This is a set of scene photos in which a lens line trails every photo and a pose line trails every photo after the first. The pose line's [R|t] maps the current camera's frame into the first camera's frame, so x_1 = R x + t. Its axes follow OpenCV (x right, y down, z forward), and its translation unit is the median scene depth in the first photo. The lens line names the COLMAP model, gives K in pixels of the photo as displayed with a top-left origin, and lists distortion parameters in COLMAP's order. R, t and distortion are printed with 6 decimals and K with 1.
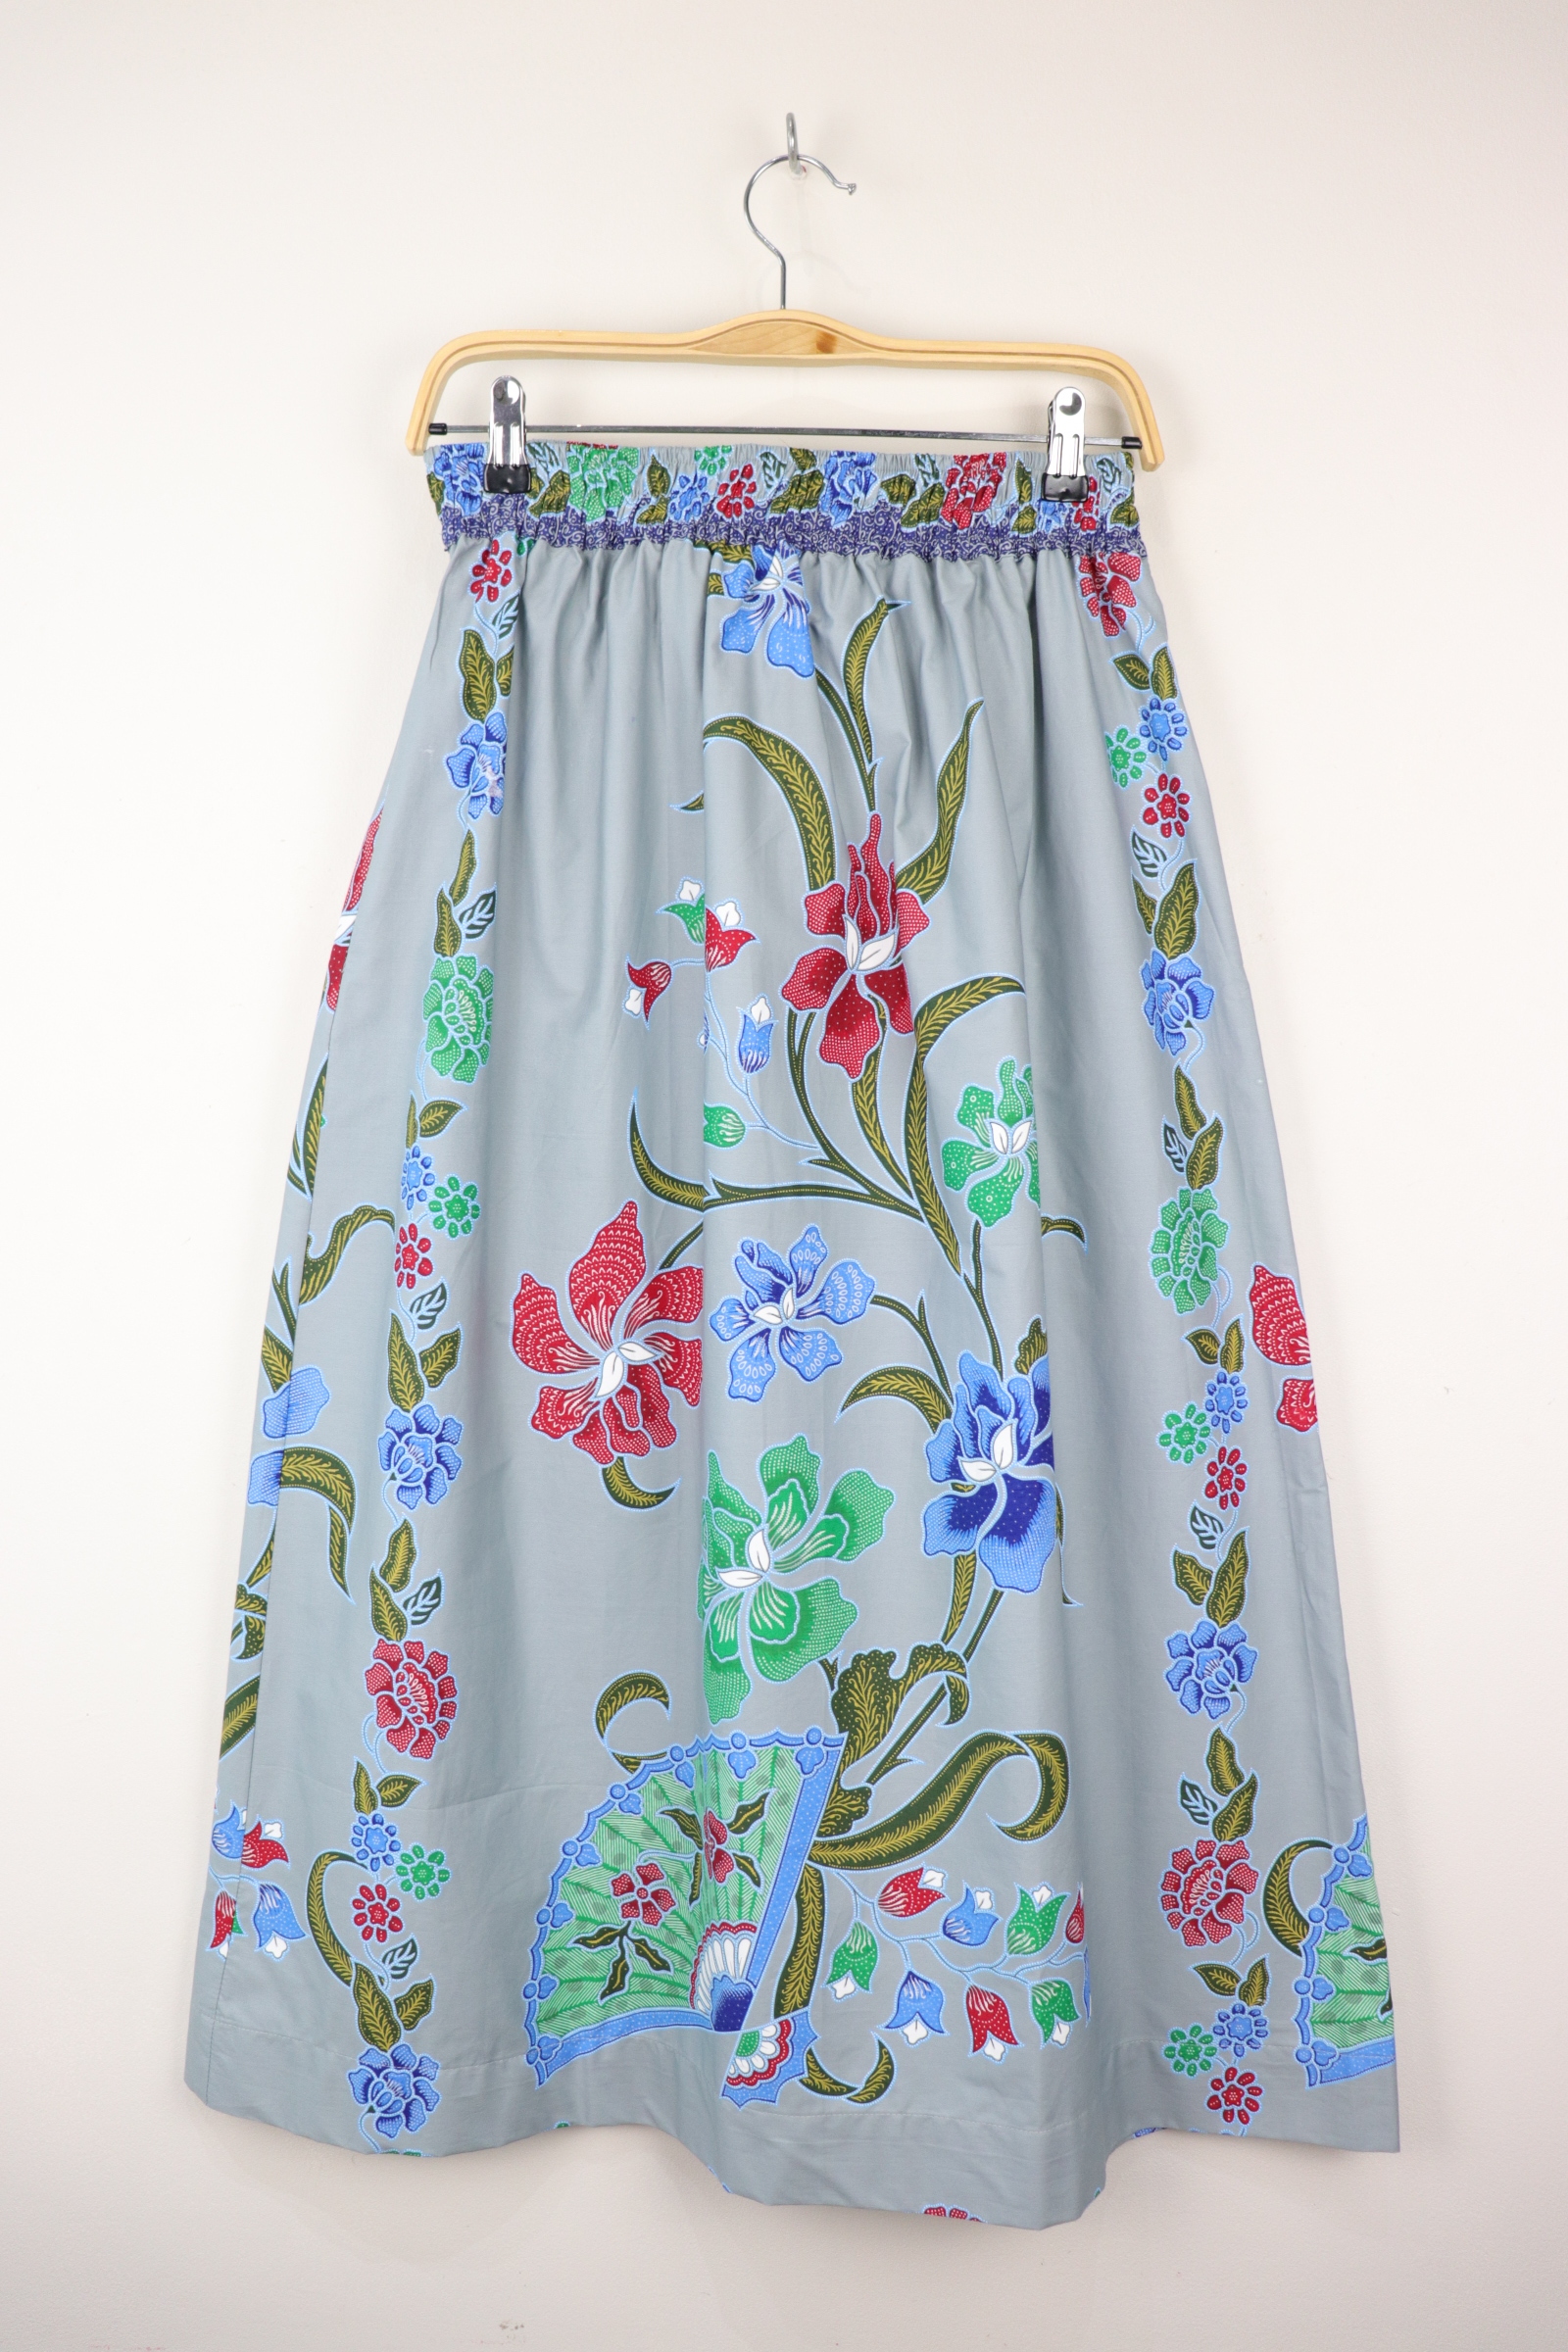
lens RADIAL K [[1924.9, 0, 801.9], [0, 1924.9, 1167.7], [0, 0, 1]] dist [-0.199216, 0.182353]
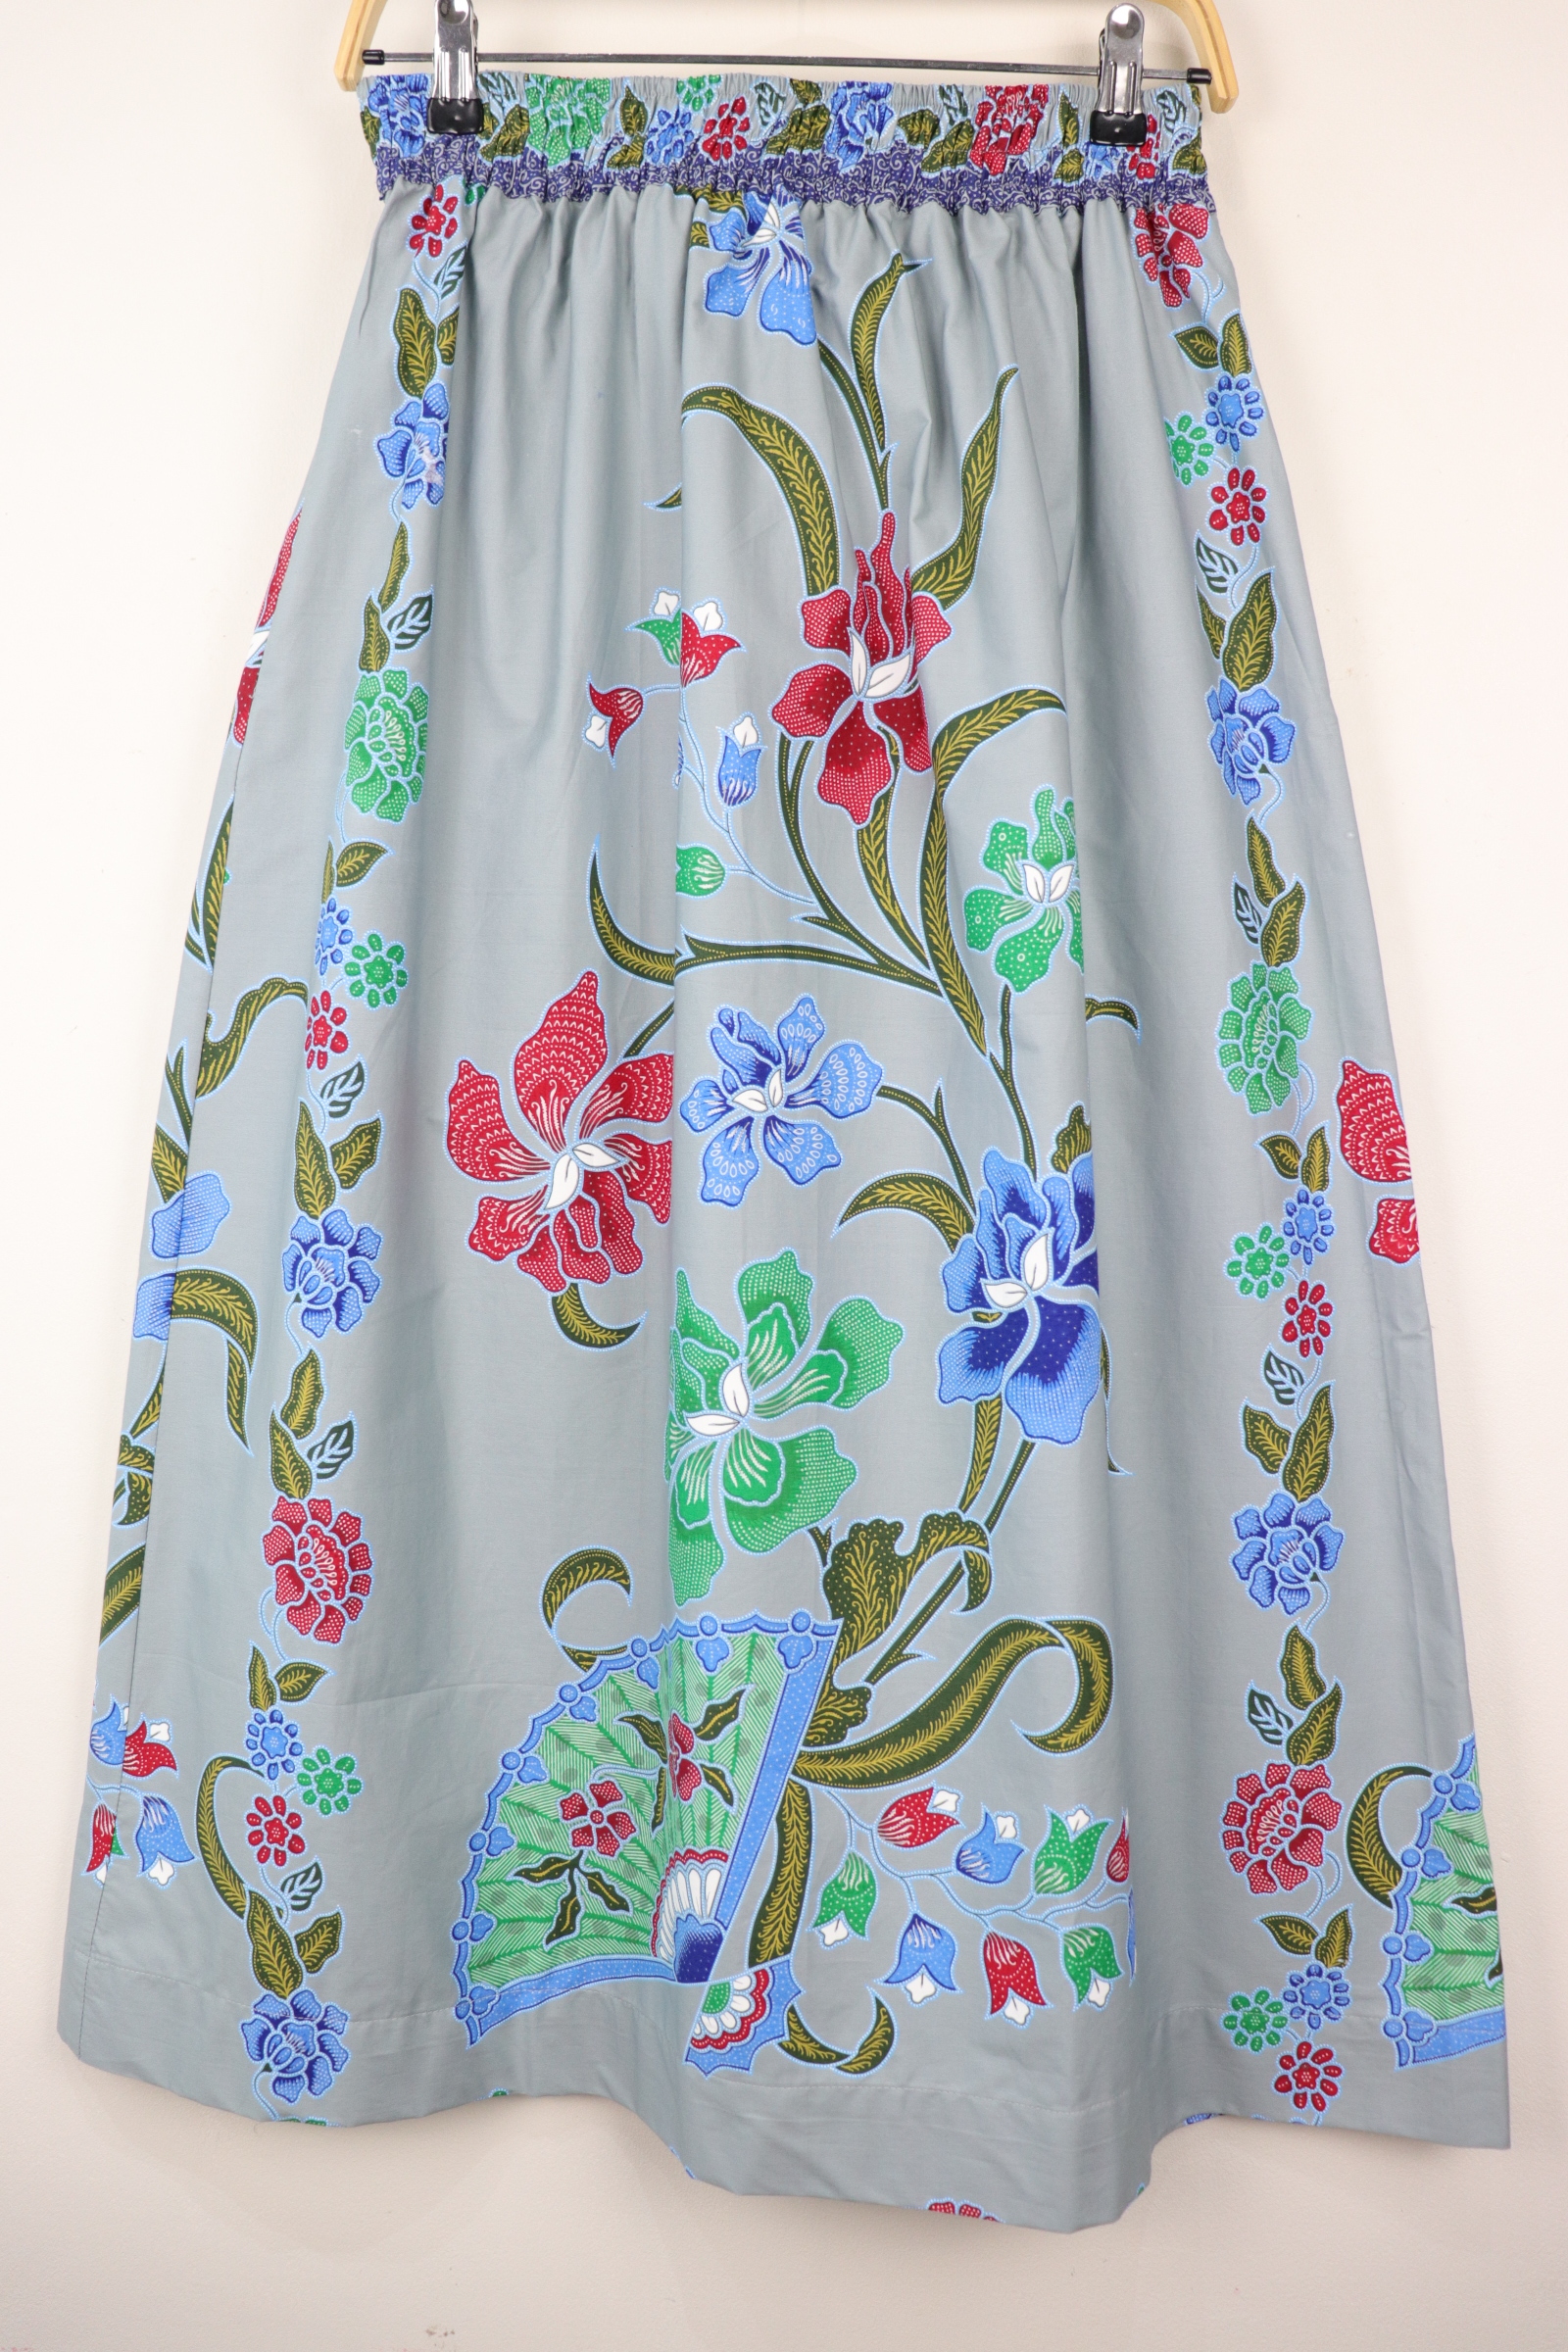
lens RADIAL K [[1924.9, 0, 801.9], [0, 1924.9, 1167.7], [0, 0, 1]] dist [-0.199216, 0.182353]
pose [[0.999633, 0.011485, -0.024529, 0.024318], [-0.011439, 0.999933, 0.002002, 0.101199], [0.024551, -0.001721, 0.999697, 0.176326]]
